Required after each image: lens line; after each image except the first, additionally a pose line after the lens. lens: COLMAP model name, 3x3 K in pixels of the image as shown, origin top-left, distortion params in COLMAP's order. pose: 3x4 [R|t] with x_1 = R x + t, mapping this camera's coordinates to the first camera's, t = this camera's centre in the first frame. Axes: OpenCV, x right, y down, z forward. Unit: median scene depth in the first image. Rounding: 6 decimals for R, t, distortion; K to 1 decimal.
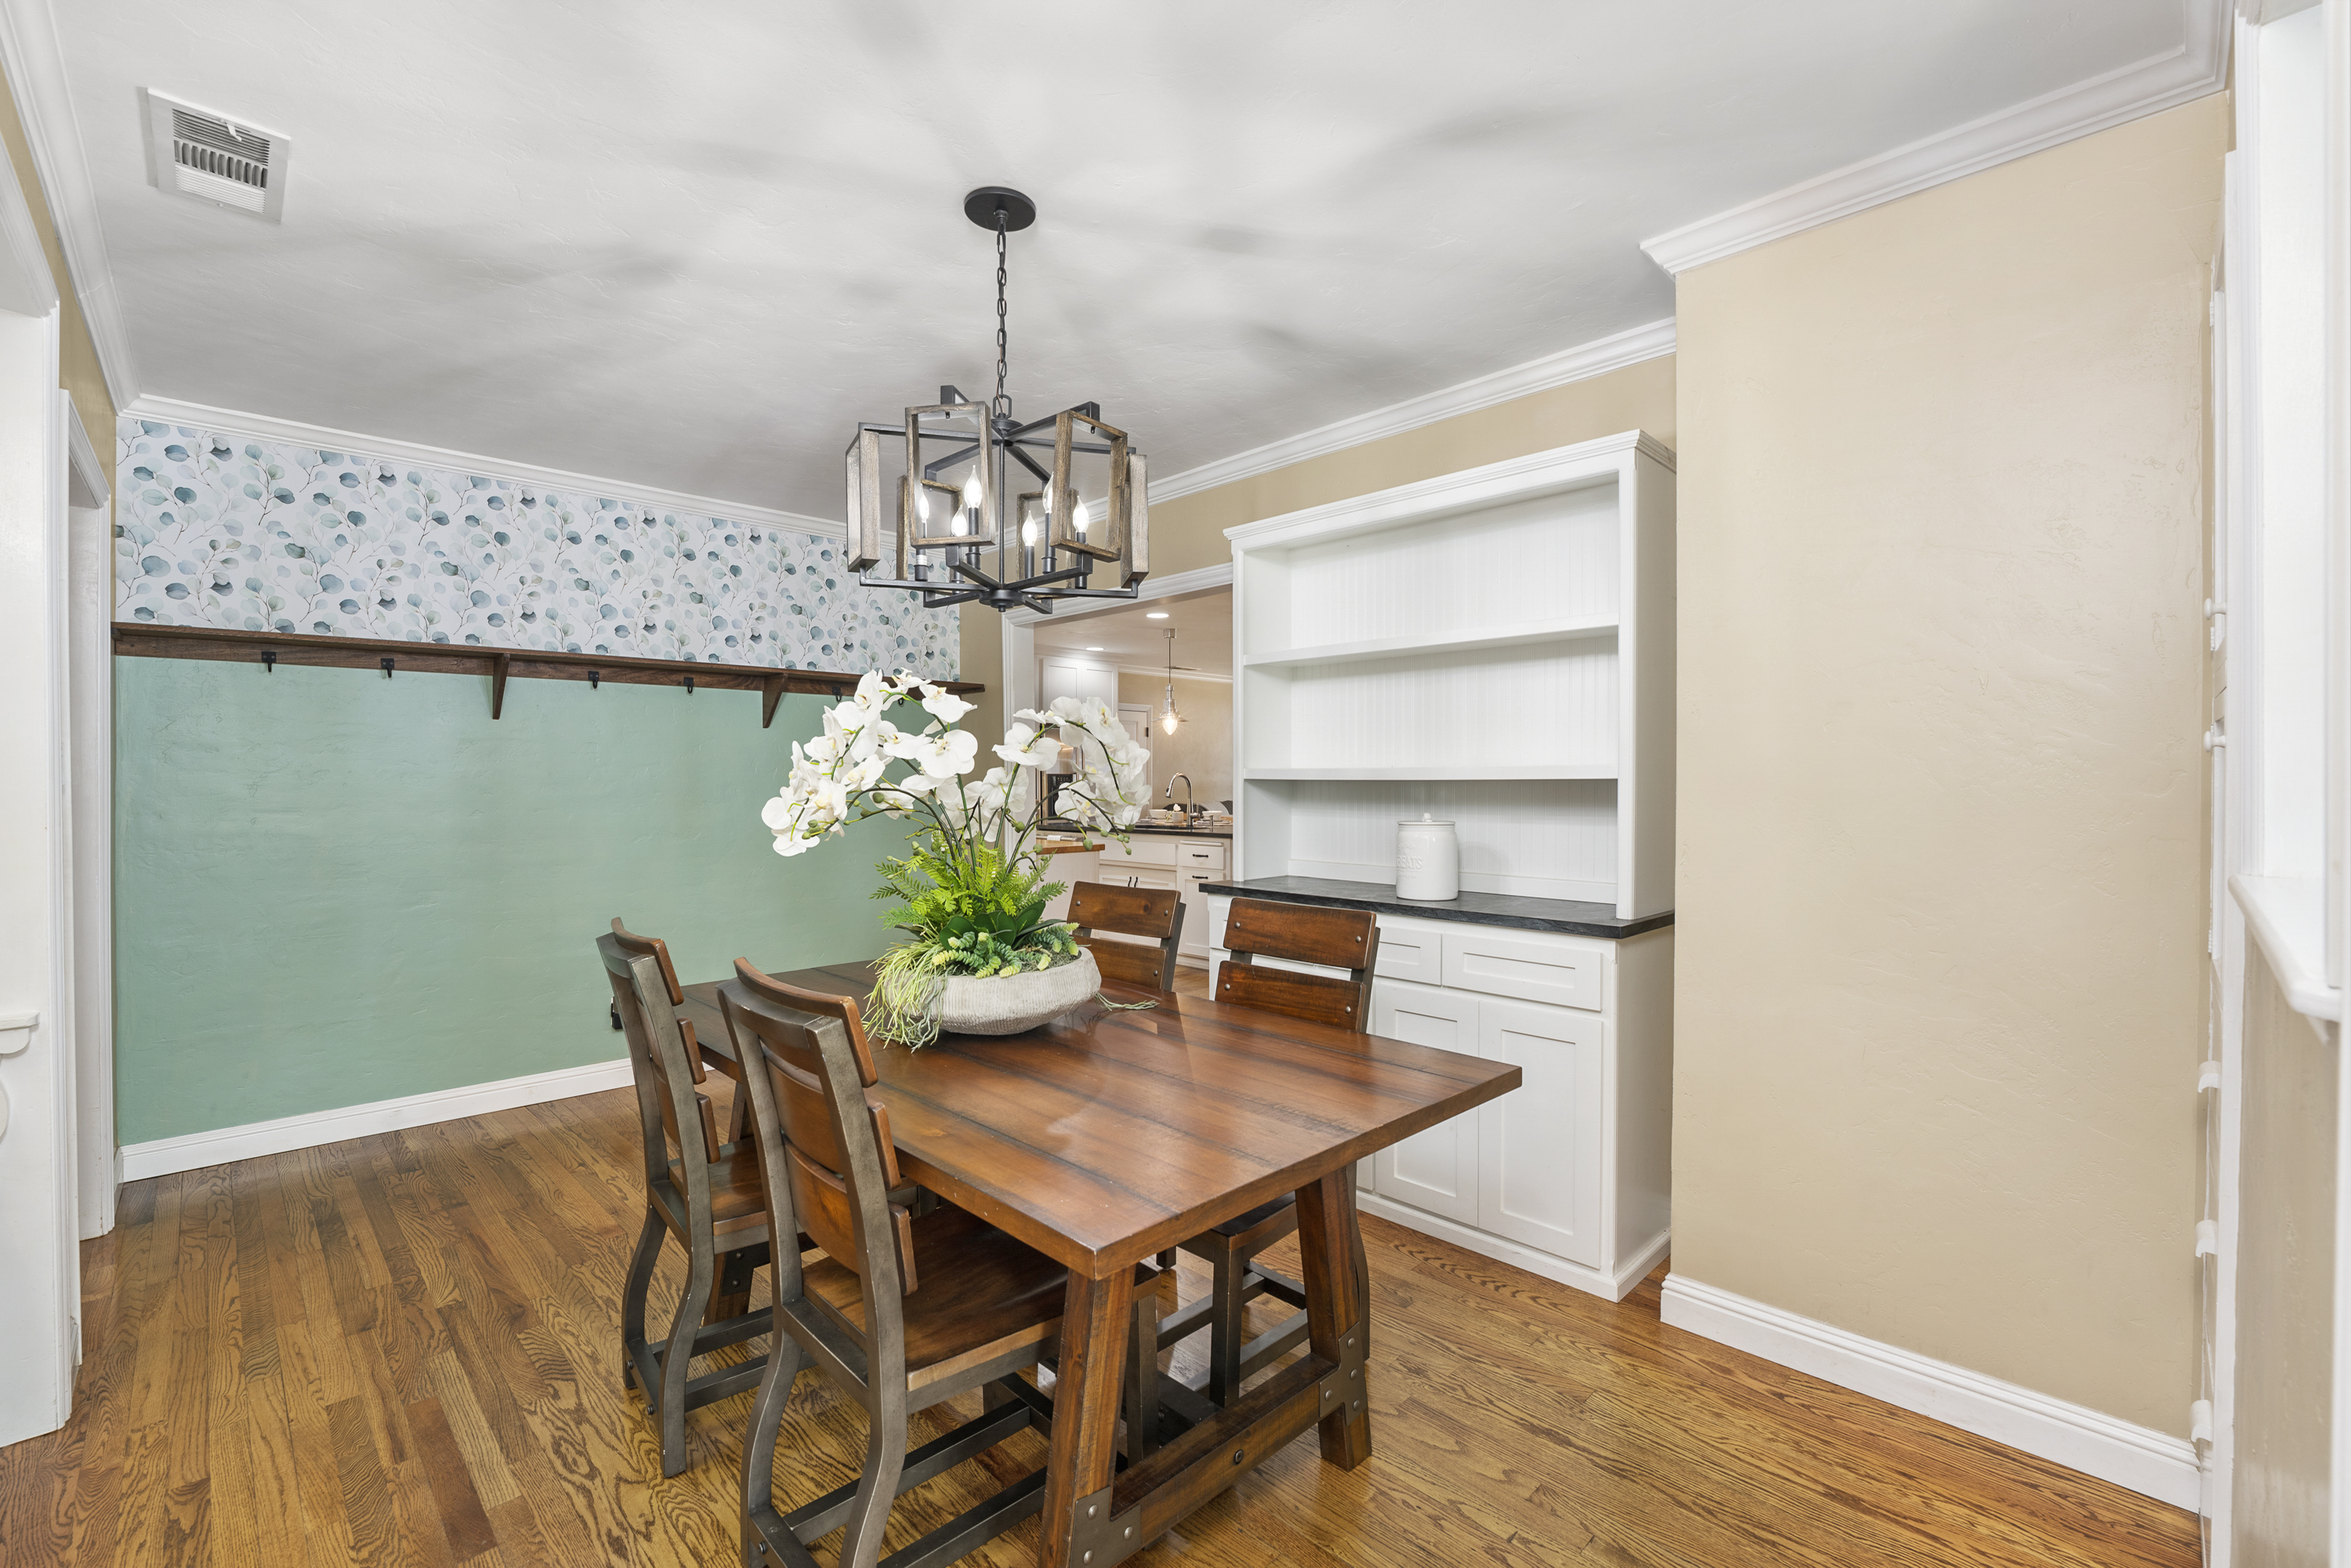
lens RADIAL K [[1004.4, 0, 1175.6], [0, 1004.4, 780.8], [0, 0, 1]] dist [-0.014189, -0.000460]
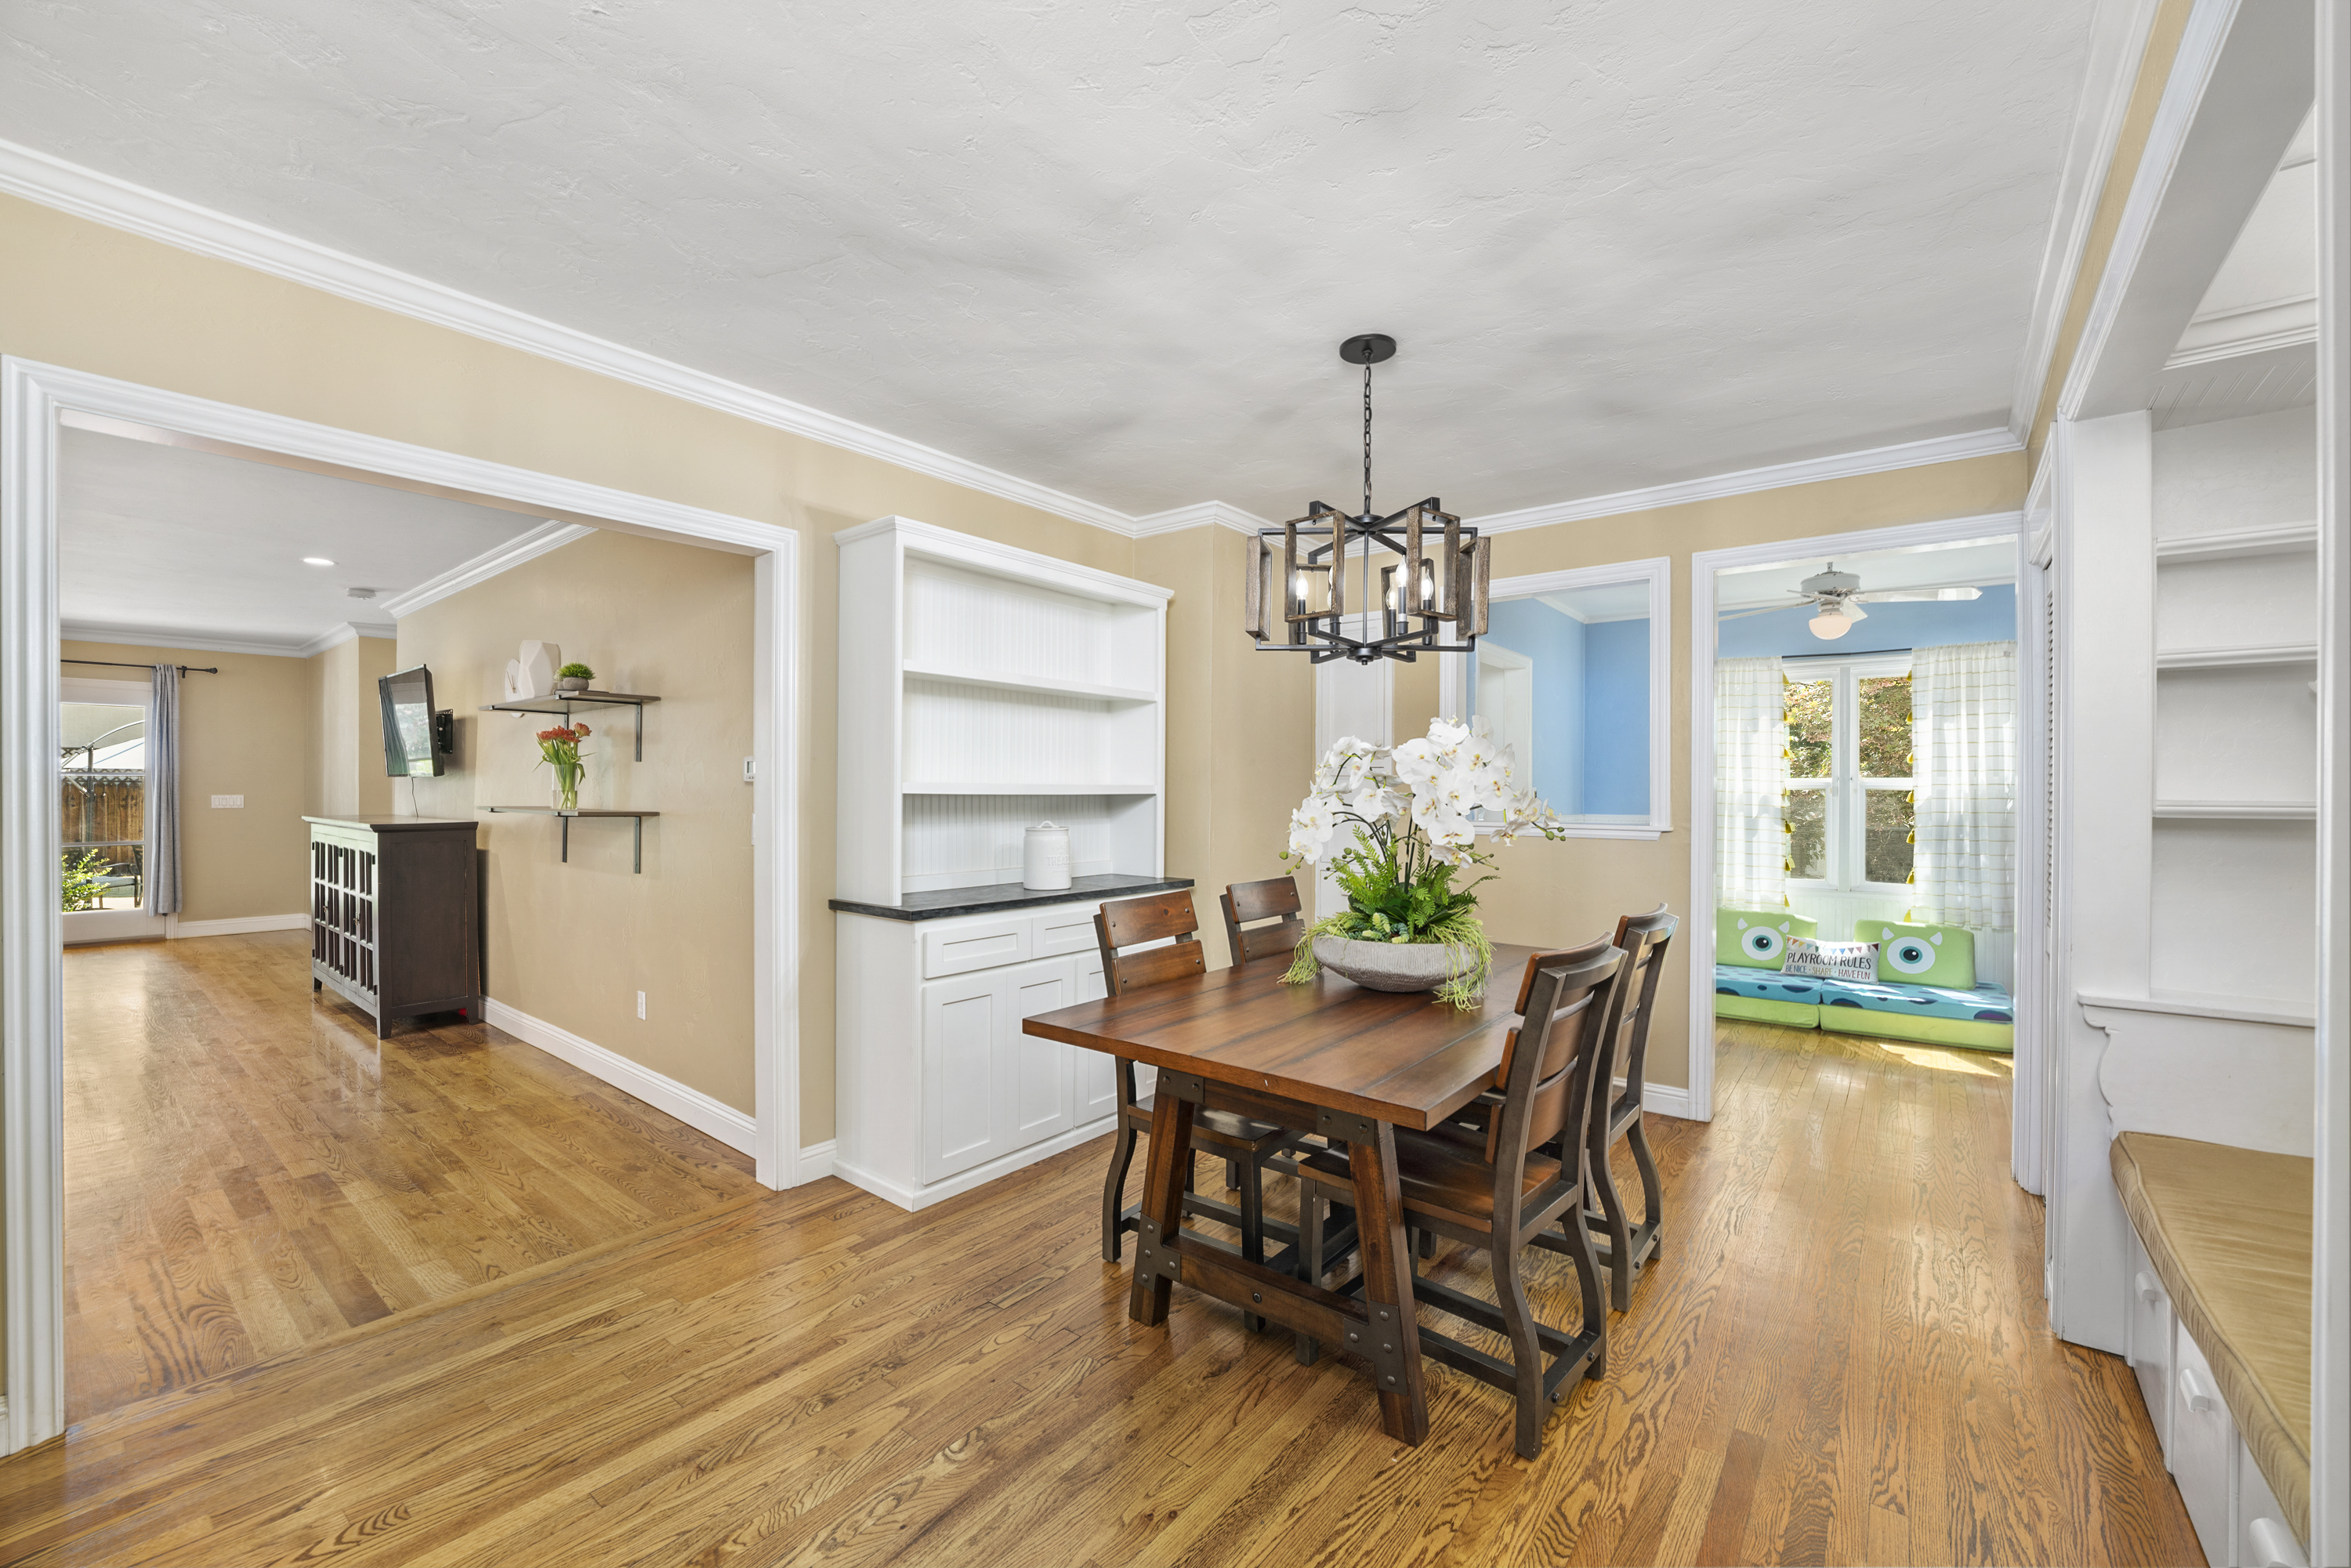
lens RADIAL K [[949.0, 0, 1190.0], [0, 949.0, 792.2], [0, 0, 1]] dist [-0.022522, 0.000455]
pose [[-0.131336, -0.004255, 0.991329, -1.453437], [0.014323, 0.999878, 0.006189, -0.010146], [-0.991234, 0.015012, -0.131259, 1.518617]]
